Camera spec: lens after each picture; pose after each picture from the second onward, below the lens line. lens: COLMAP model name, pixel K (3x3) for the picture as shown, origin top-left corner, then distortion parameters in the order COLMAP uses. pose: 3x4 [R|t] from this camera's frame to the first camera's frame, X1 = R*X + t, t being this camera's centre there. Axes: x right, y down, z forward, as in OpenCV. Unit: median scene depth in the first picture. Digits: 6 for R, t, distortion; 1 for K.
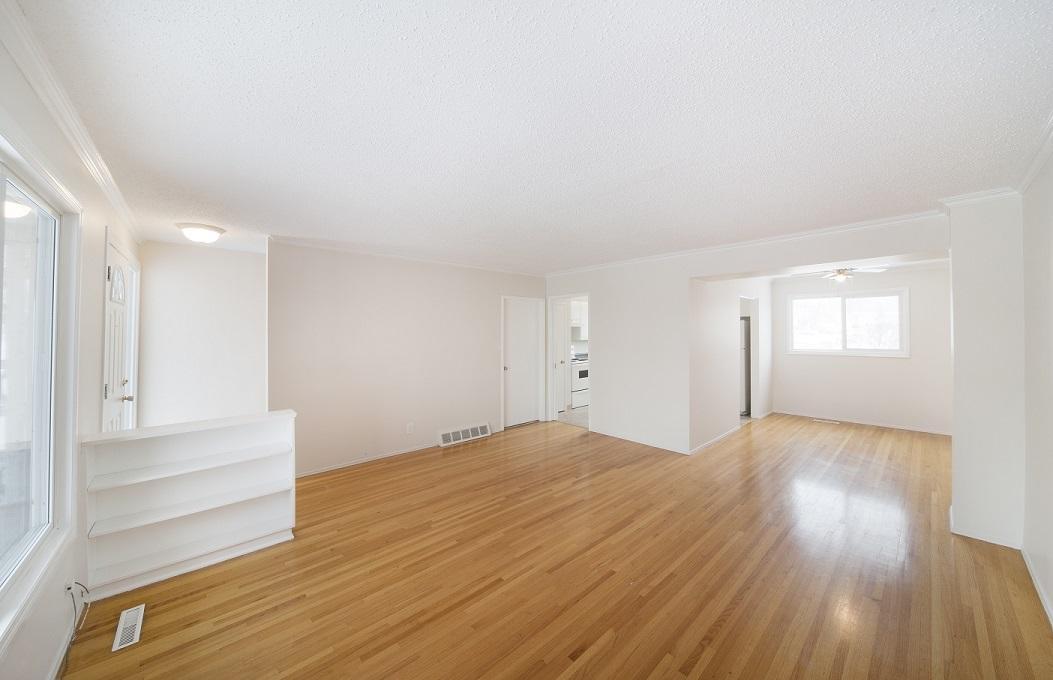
lens RADIAL K [[366.9, 0, 521.9], [0, 366.9, 331.7], [0, 0, 1]] dist [0.001351, 0.000172]
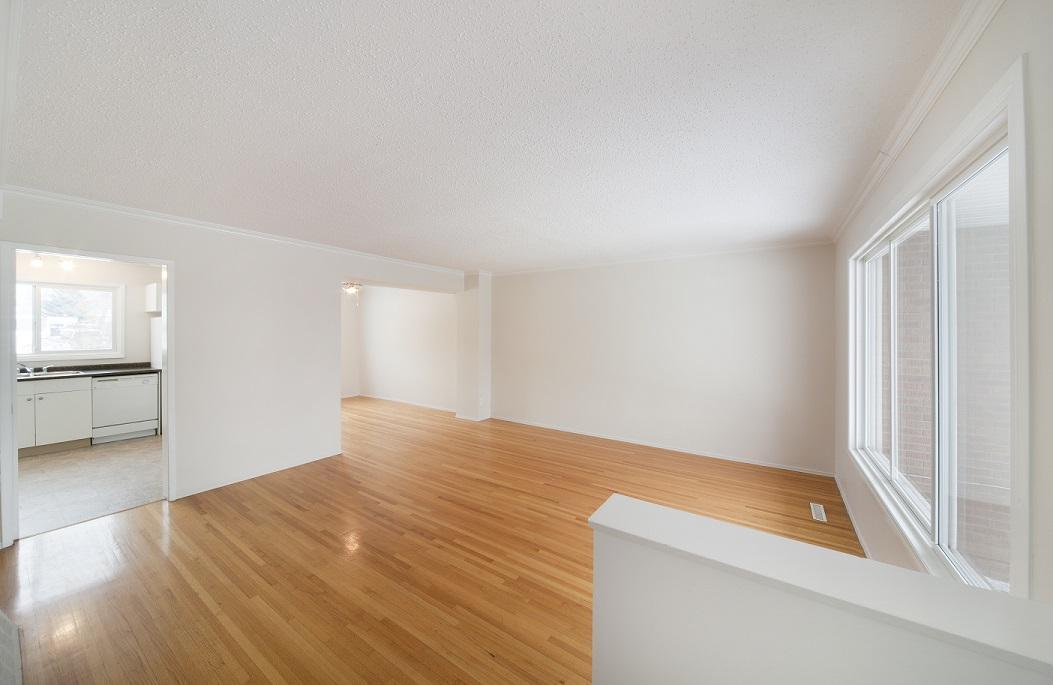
lens RADIAL K [[366.9, 0, 520.6], [0, 366.9, 336.0], [0, 0, 1]] dist [0.001351, 0.000172]
pose [[-0.247830, -0.003346, 0.968798, -0.870093], [-0.014575, 0.999894, -0.000275, 0.001888], [-0.968694, -0.014188, -0.247852, 1.016726]]
